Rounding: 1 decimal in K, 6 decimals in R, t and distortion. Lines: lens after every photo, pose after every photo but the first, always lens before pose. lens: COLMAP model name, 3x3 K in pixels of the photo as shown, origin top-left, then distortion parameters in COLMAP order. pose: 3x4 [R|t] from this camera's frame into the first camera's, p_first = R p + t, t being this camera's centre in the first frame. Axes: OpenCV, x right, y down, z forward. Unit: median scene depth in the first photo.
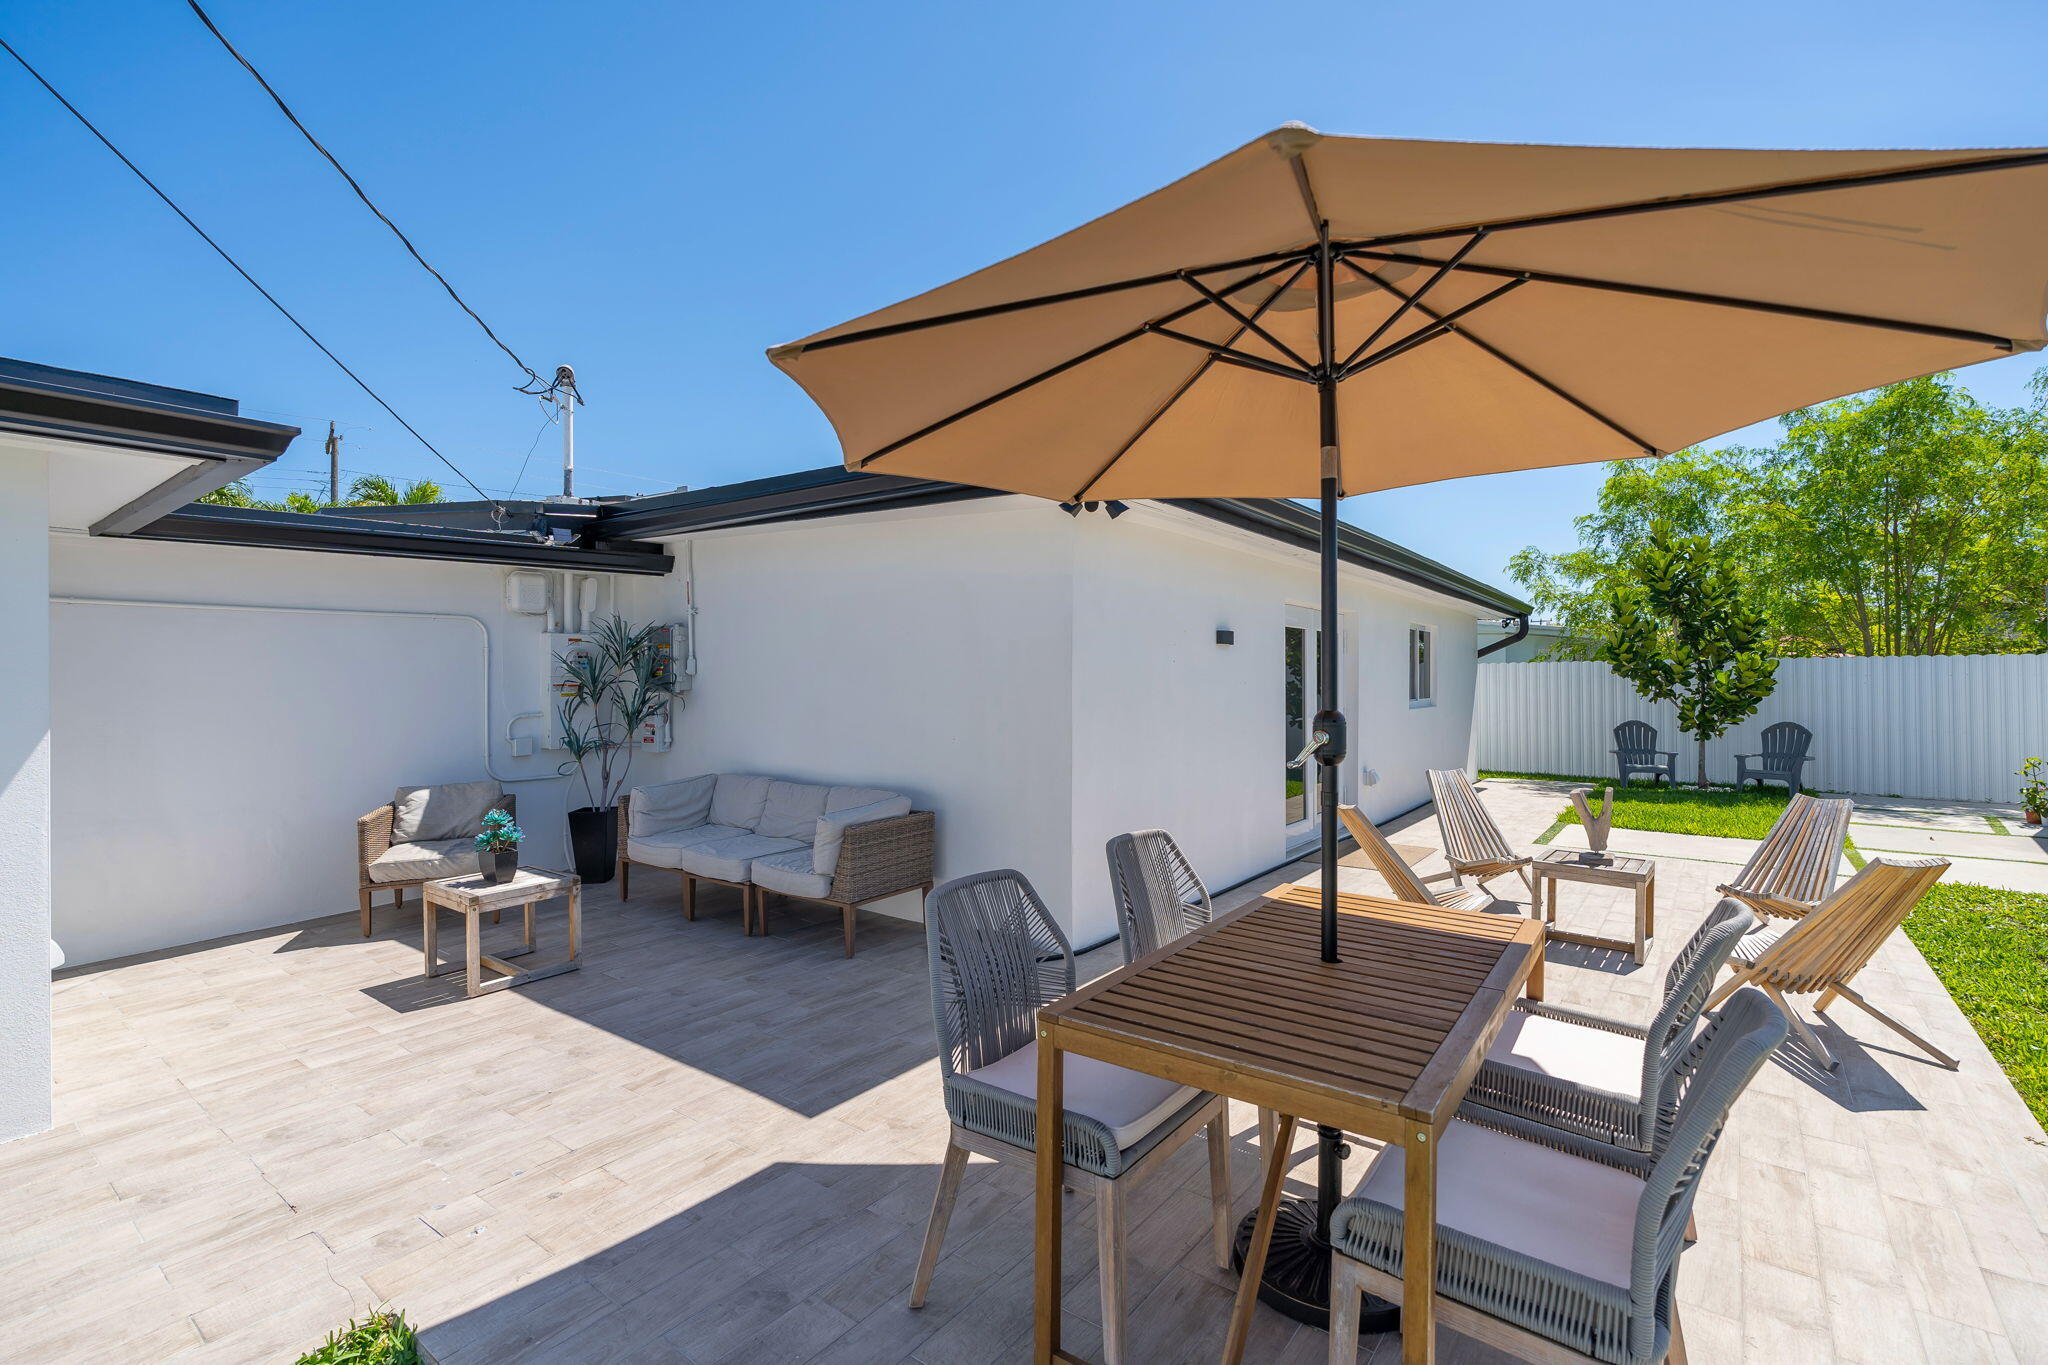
lens RADIAL K [[919.4, 0, 1020.5], [0, 919.4, 703.1], [0, 0, 1]] dist [-0.000599, -0.000136]
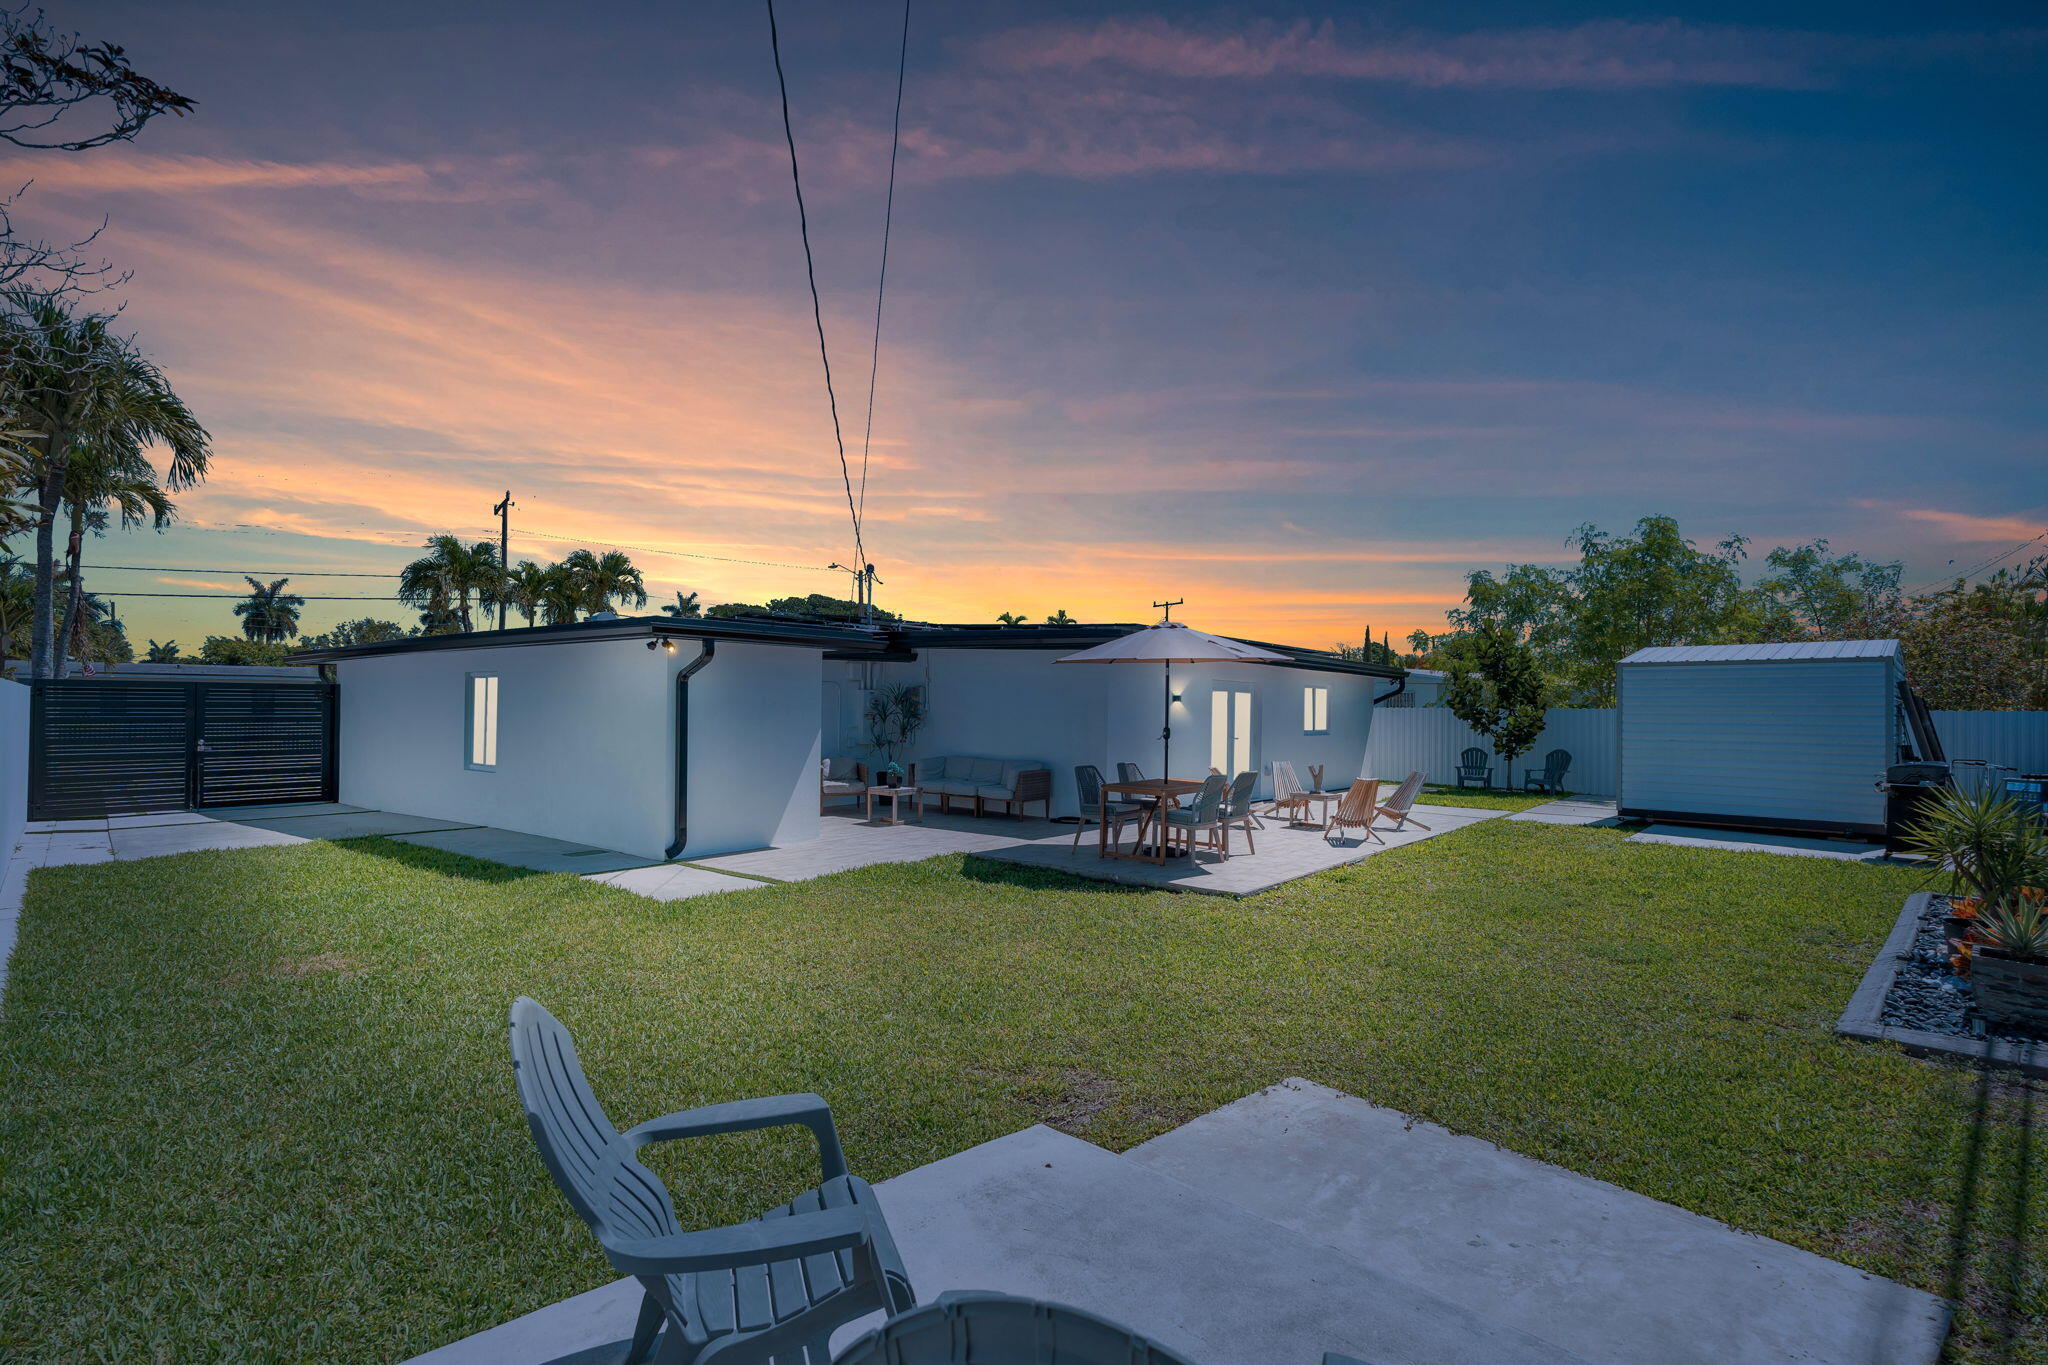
lens RADIAL K [[919.4, 0, 1020.5], [0, 919.4, 703.1], [0, 0, 1]] dist [-0.000599, -0.000136]
pose [[0.999148, 0.017533, -0.037350, -0.036219], [-0.018720, 0.999323, -0.031657, 0.008575], [0.036770, 0.032330, 0.998801, -0.616180]]
